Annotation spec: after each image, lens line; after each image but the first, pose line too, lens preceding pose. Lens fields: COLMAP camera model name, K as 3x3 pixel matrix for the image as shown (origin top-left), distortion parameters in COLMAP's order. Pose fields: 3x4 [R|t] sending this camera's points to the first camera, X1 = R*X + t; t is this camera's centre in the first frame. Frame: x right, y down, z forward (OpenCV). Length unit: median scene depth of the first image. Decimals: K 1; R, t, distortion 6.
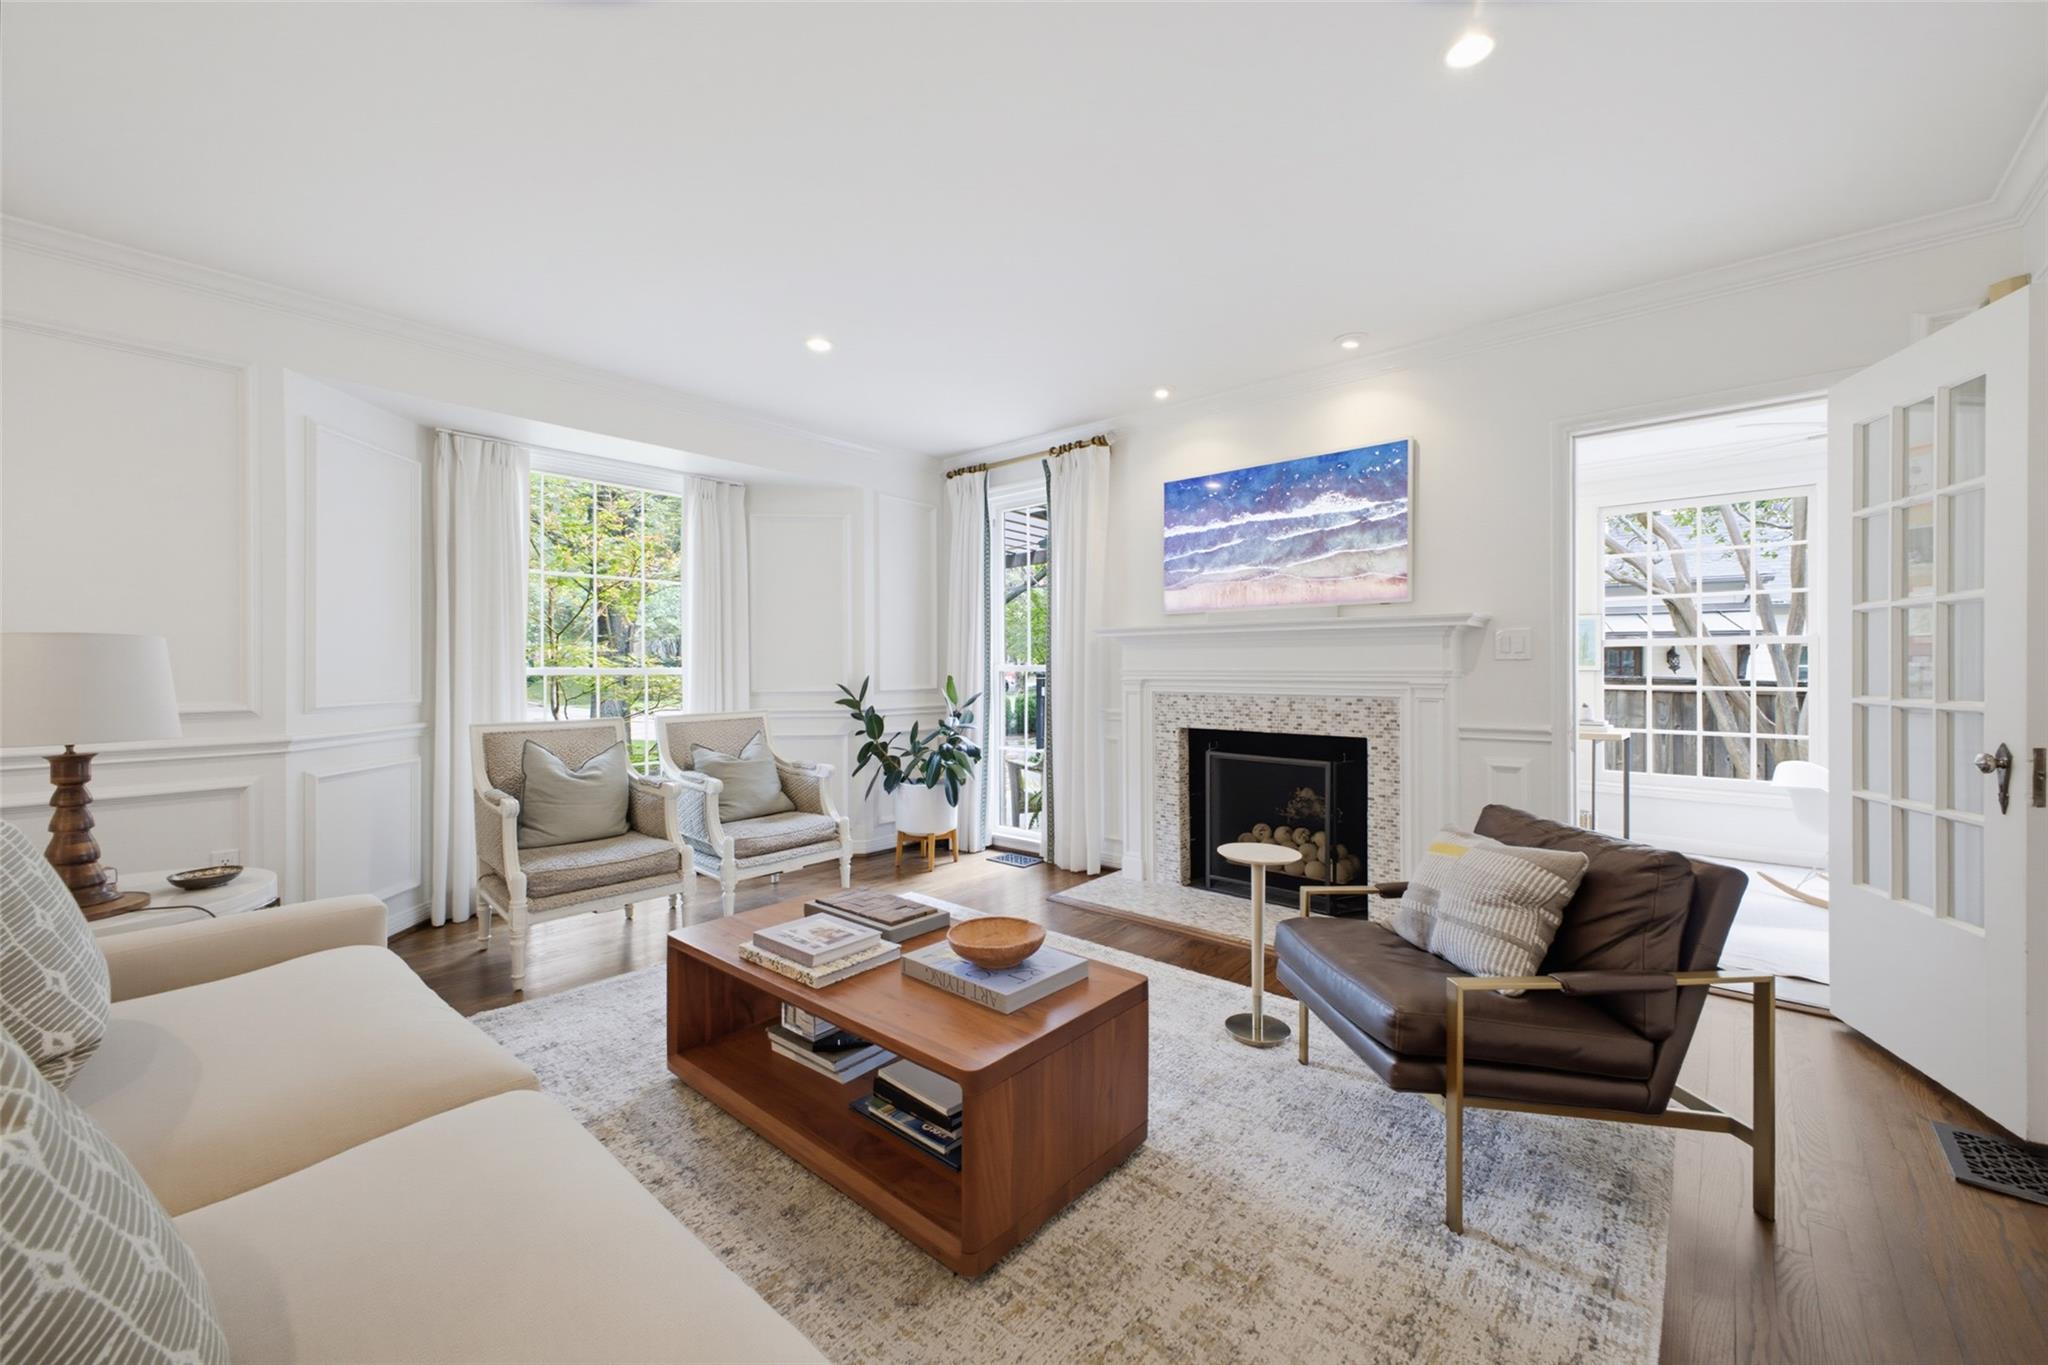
lens RADIAL K [[801.6, 0, 1026.2], [0, 801.6, 668.8], [0, 0, 1]] dist [0.010440, -0.000249]
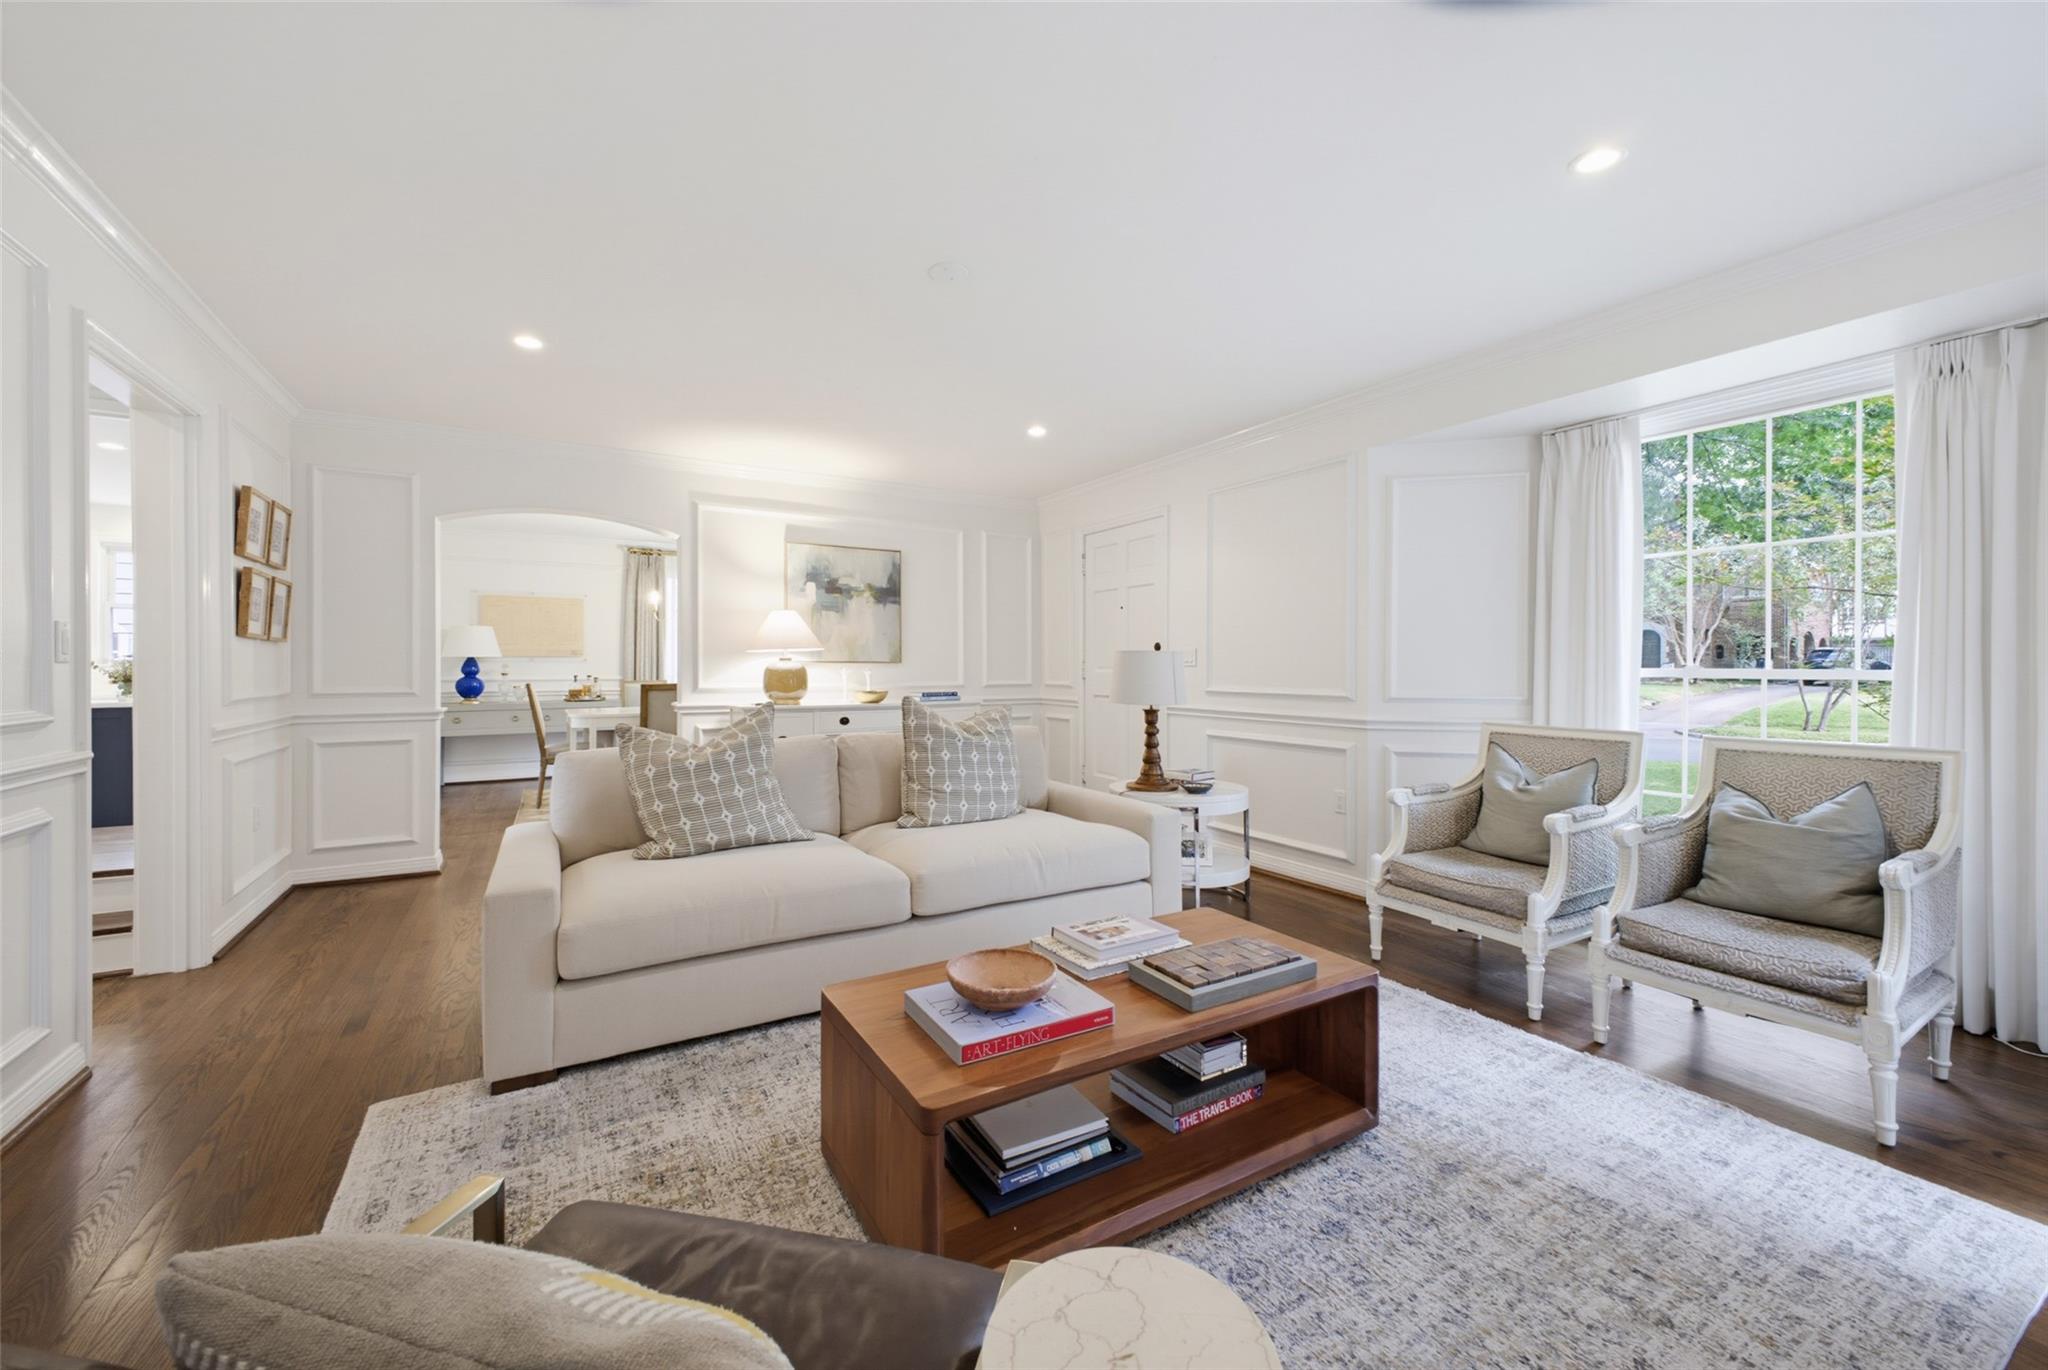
lens RADIAL K [[801.6, 0, 1022.9], [0, 801.6, 668.9], [0, 0, 1]] dist [0.010440, -0.000249]
pose [[-0.310826, 0.007998, -0.950433, 0.406297], [-0.005207, 0.999935, 0.010117, -0.005501], [0.950452, 0.008094, -0.310764, 0.660270]]
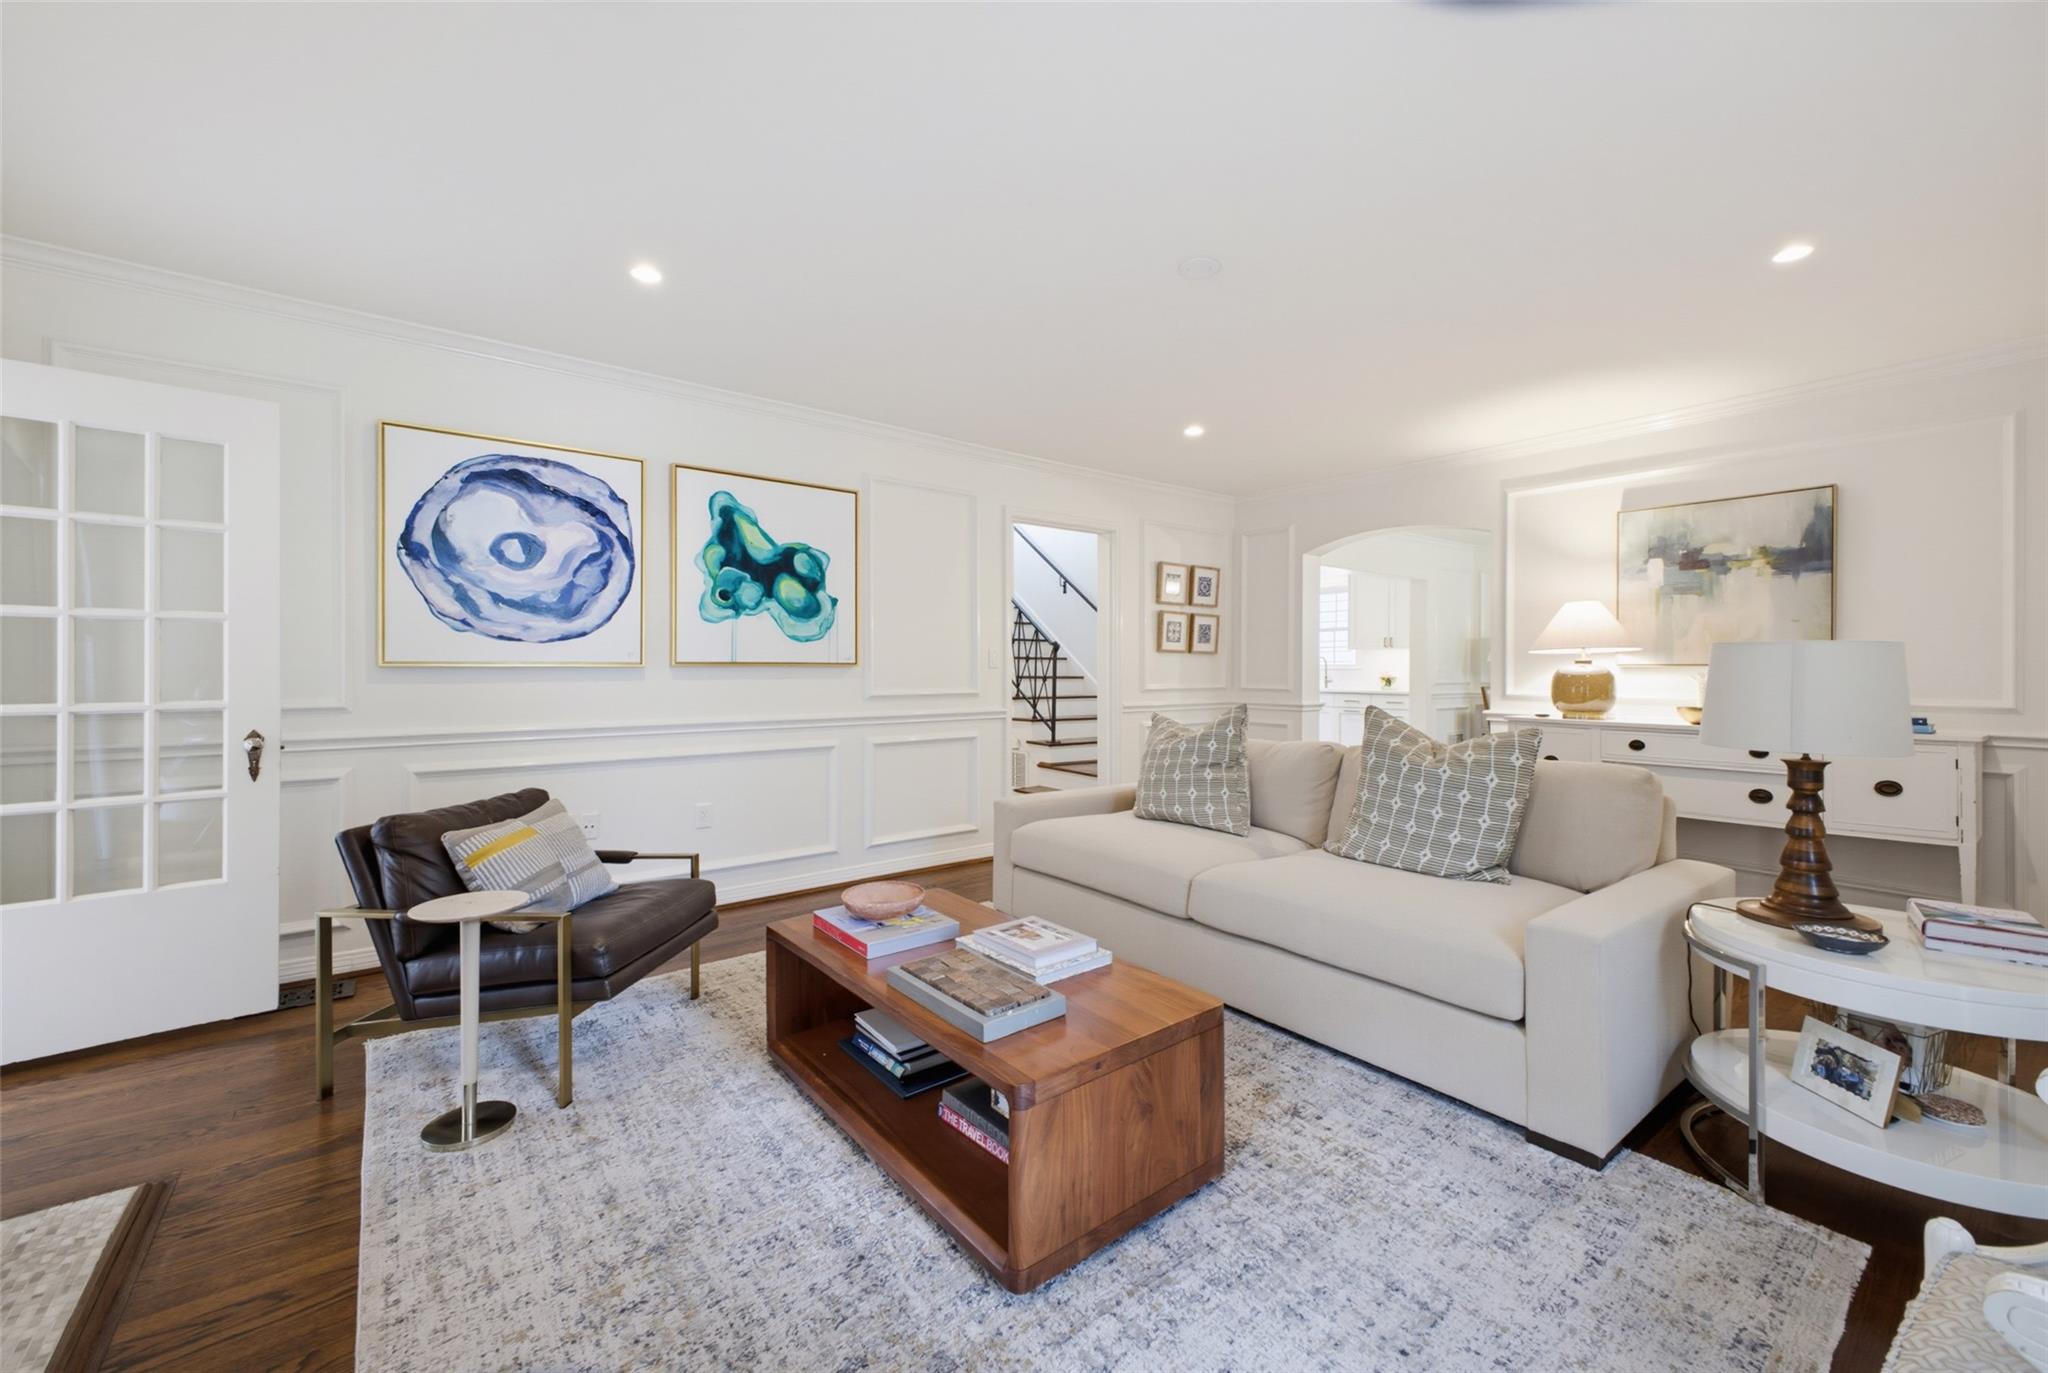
lens RADIAL K [[801.6, 0, 1020.7], [0, 801.6, 675.7], [0, 0, 1]] dist [0.010440, -0.000249]
pose [[-0.984115, 0.001144, 0.177529, -0.231533], [0.003739, 0.999891, 0.014282, -0.006176], [-0.177494, 0.014719, -0.984012, 1.092024]]
